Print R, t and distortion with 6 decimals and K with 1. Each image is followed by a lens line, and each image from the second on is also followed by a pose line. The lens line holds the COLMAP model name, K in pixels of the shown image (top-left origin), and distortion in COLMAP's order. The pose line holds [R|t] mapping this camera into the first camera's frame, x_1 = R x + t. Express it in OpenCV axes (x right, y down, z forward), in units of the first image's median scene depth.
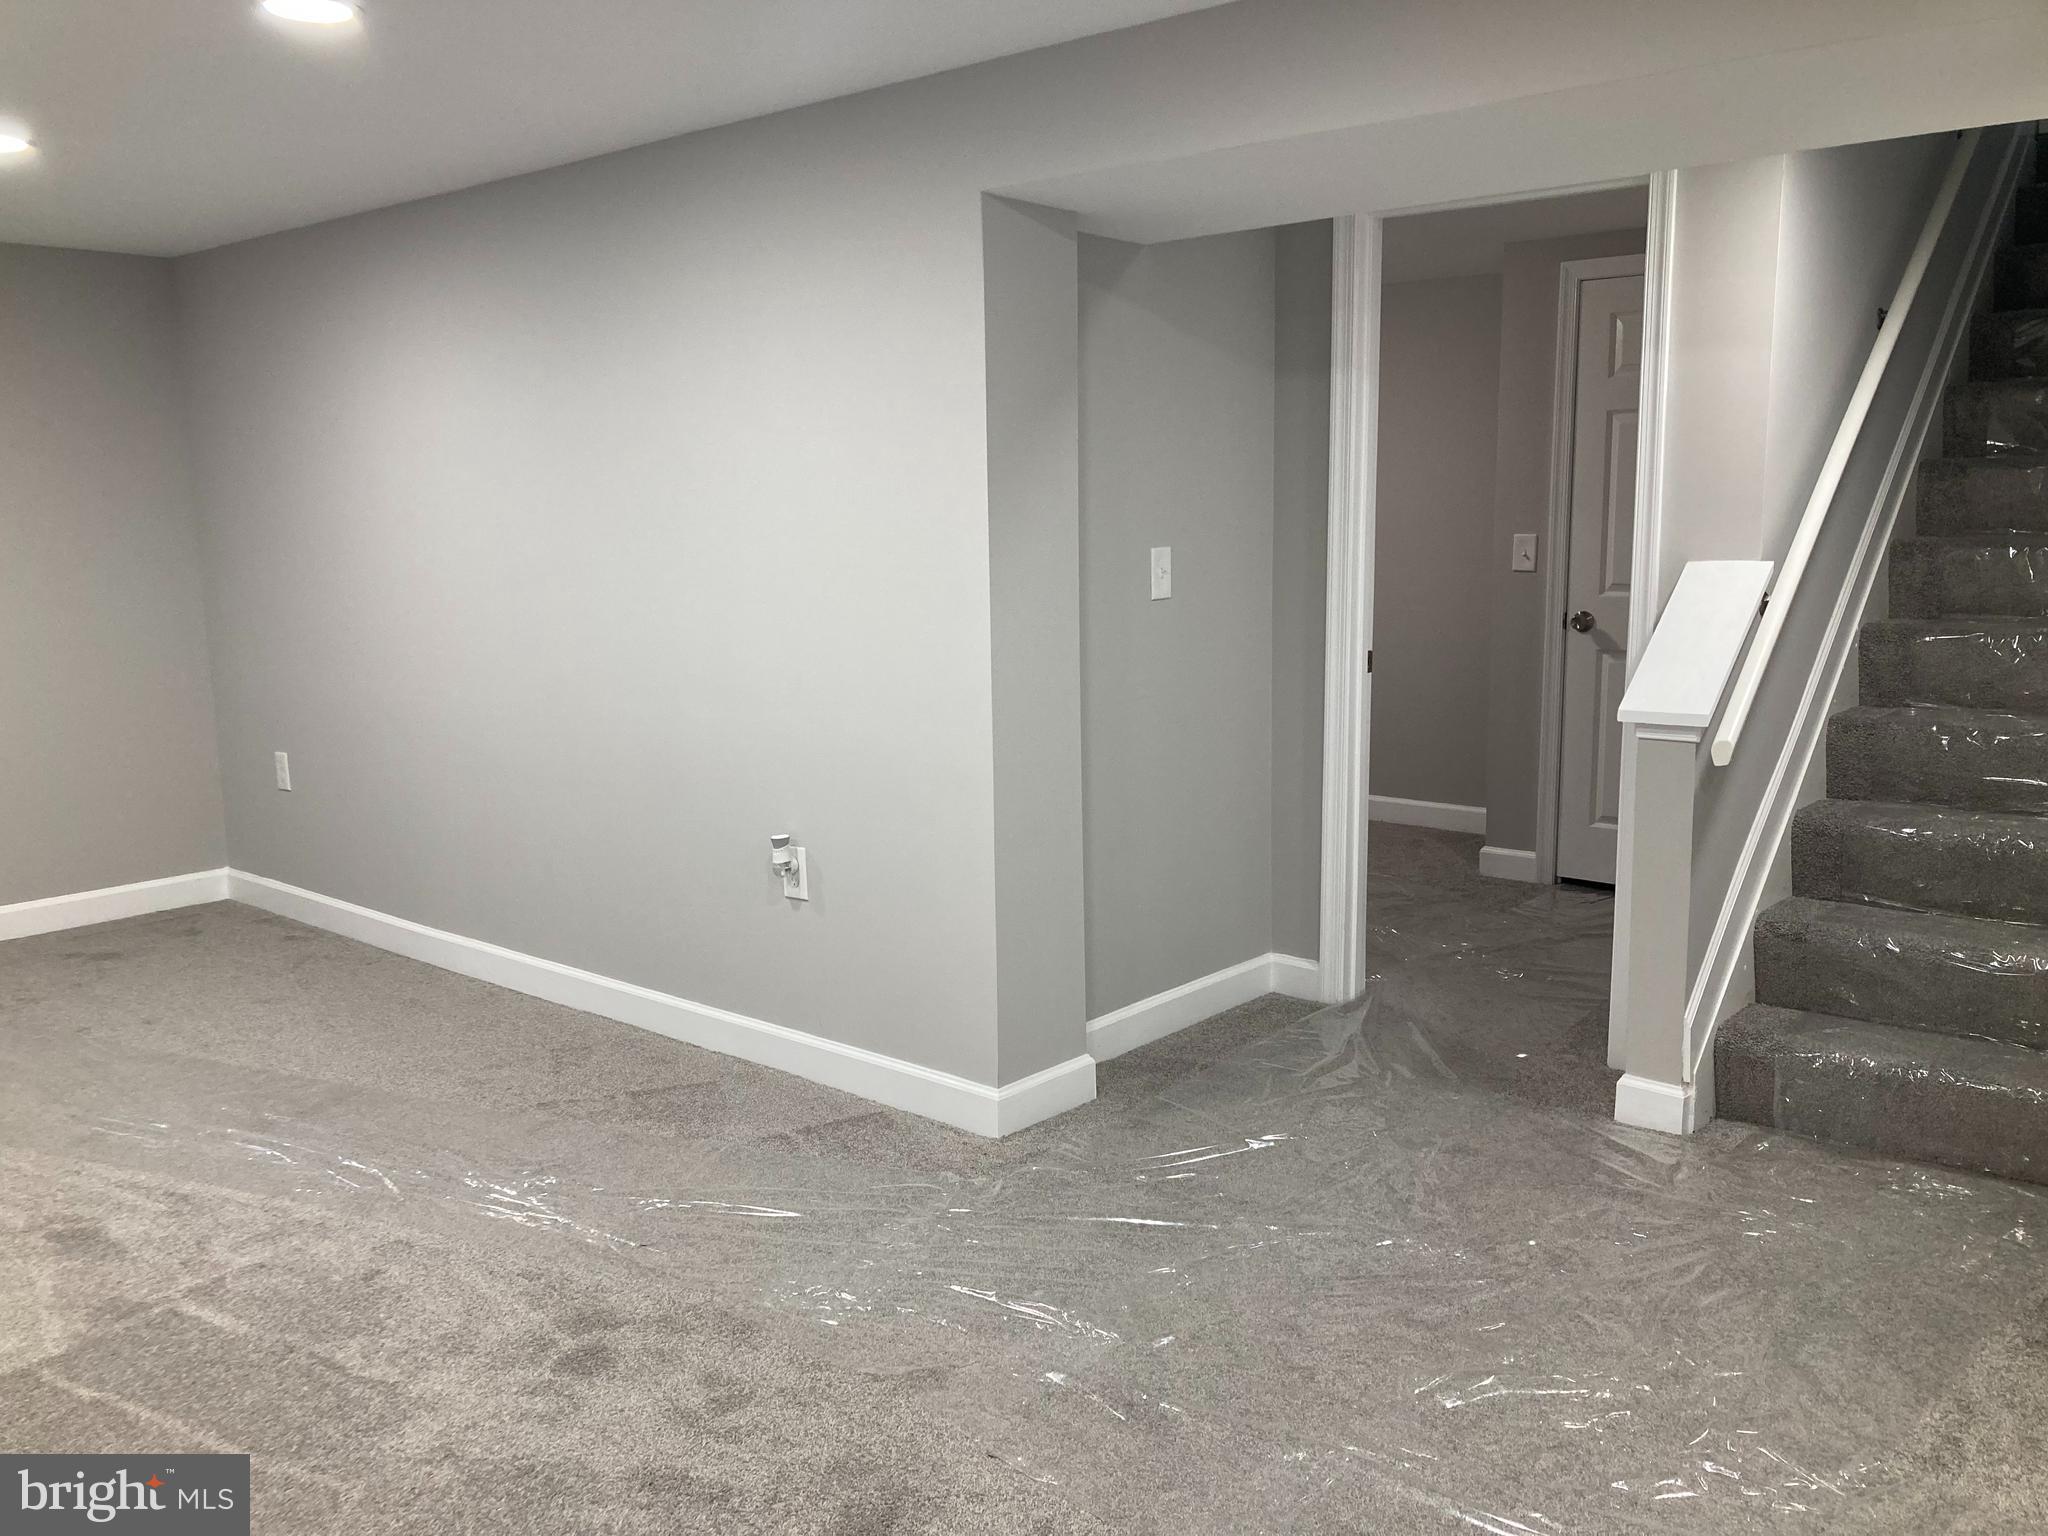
lens RADIAL K [[1666.2, 0, 1019.8], [0, 1666.2, 766.2], [0, 0, 1]] dist [0.051226, -0.039612]
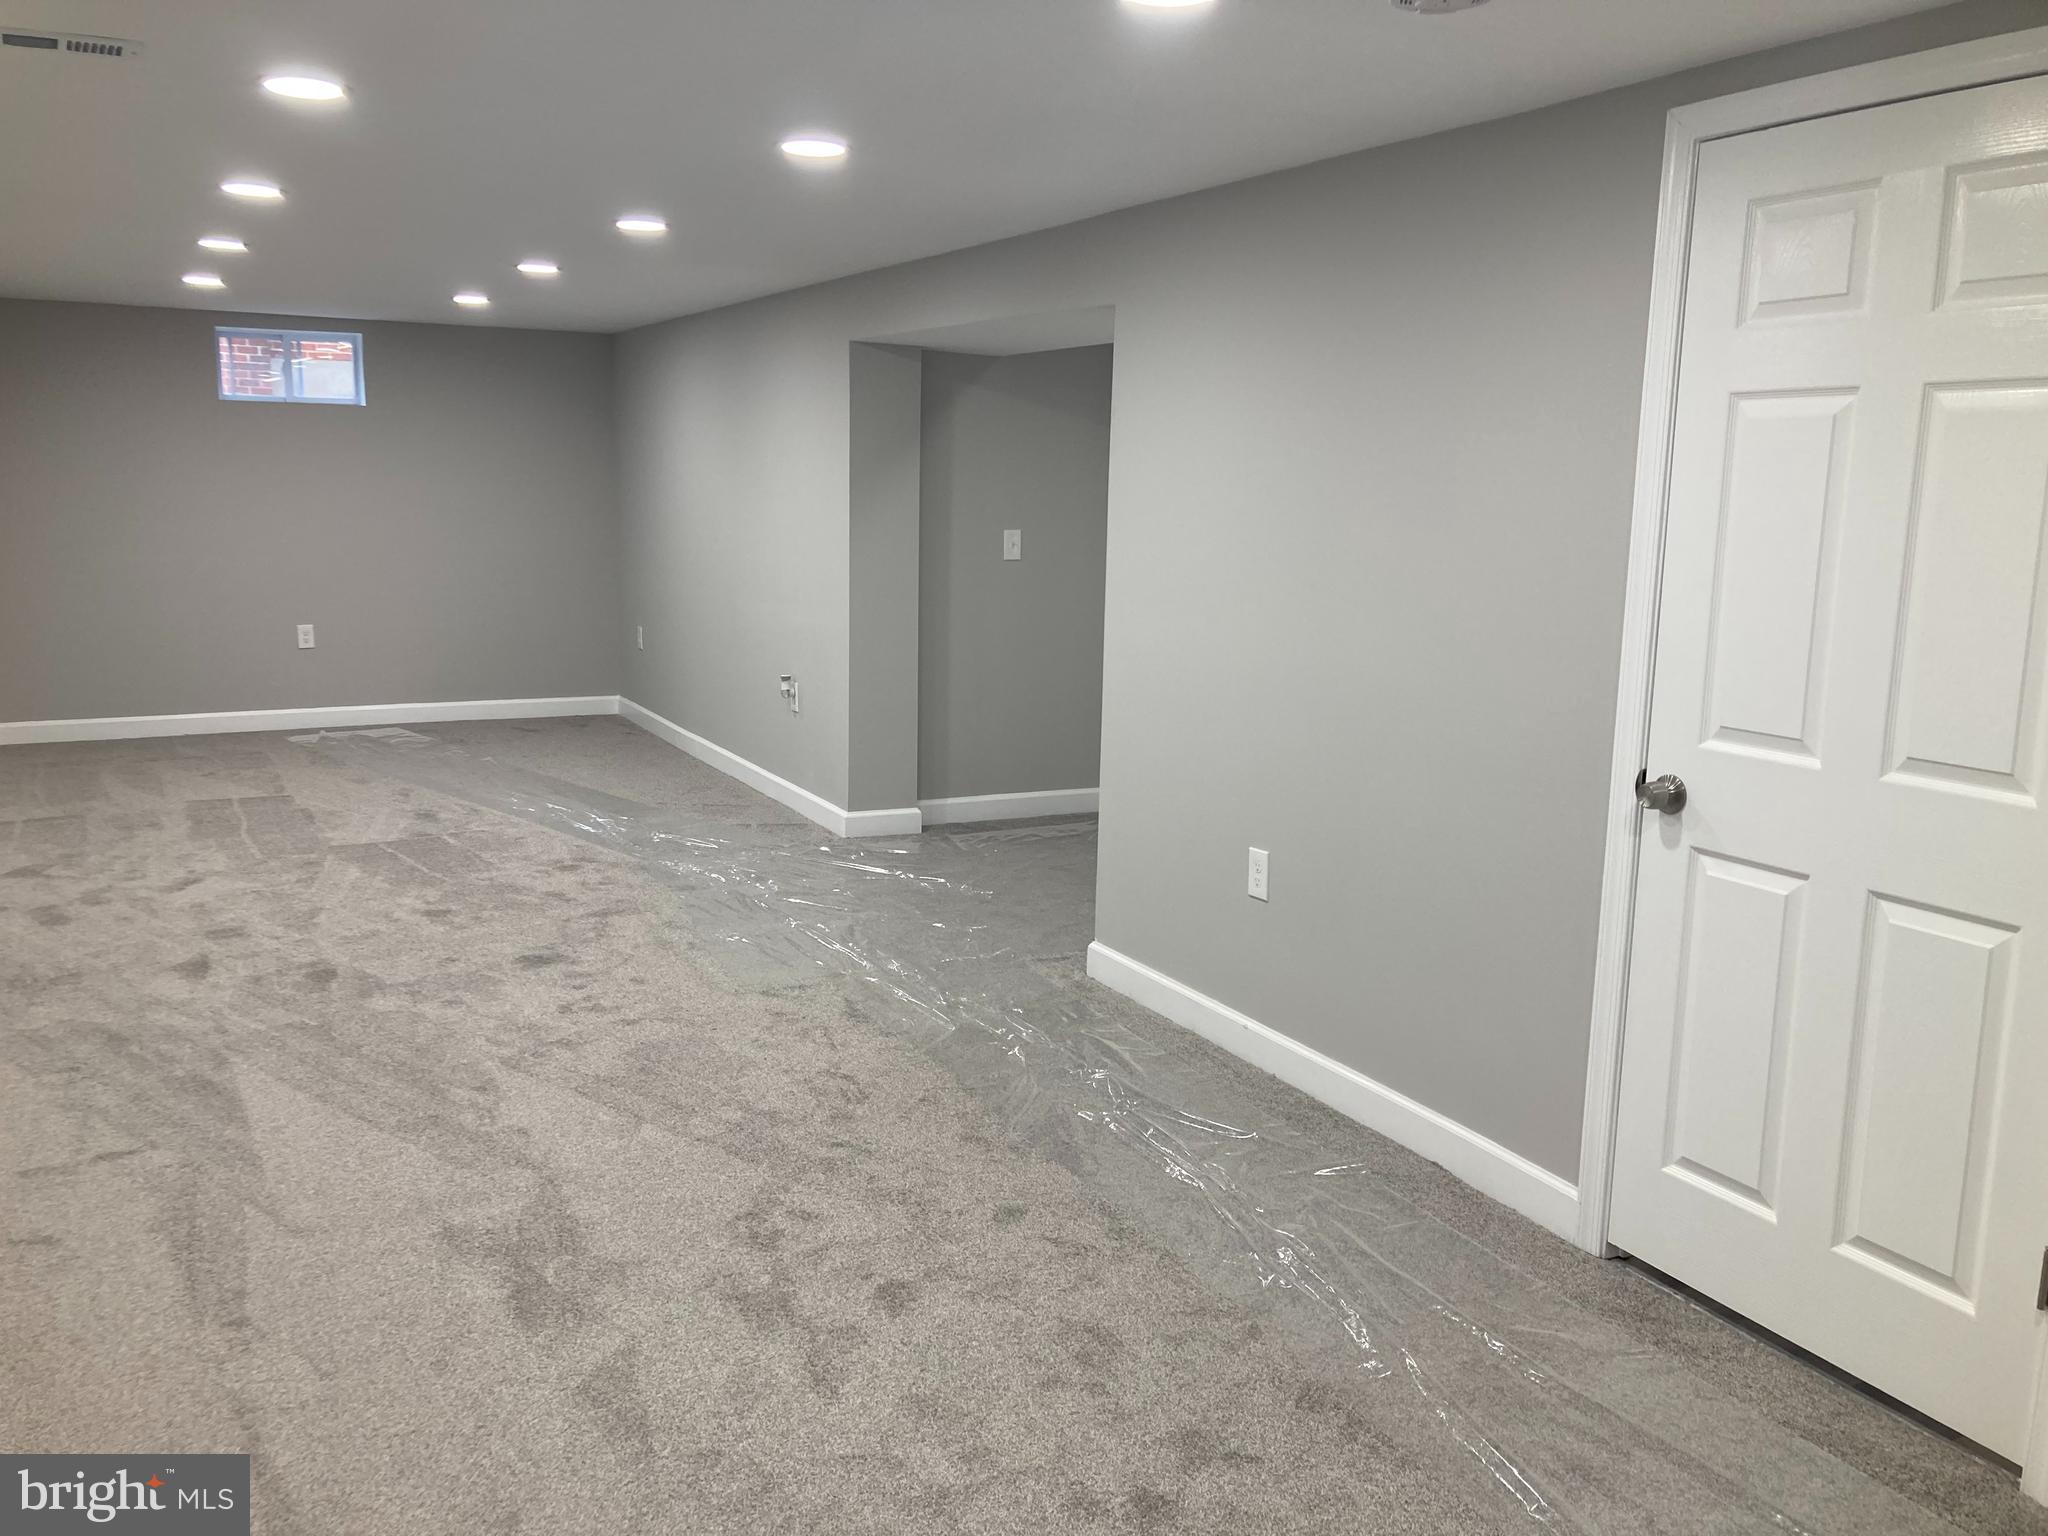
lens RADIAL K [[1666.2, 0, 1027.9], [0, 1666.2, 766.7], [0, 0, 1]] dist [0.051226, -0.039612]
pose [[0.929942, 0.095762, -0.355019, 0.767298], [-0.088768, 0.995402, 0.035978, 0.052146], [0.356832, -0.001943, 0.934167, -0.625957]]
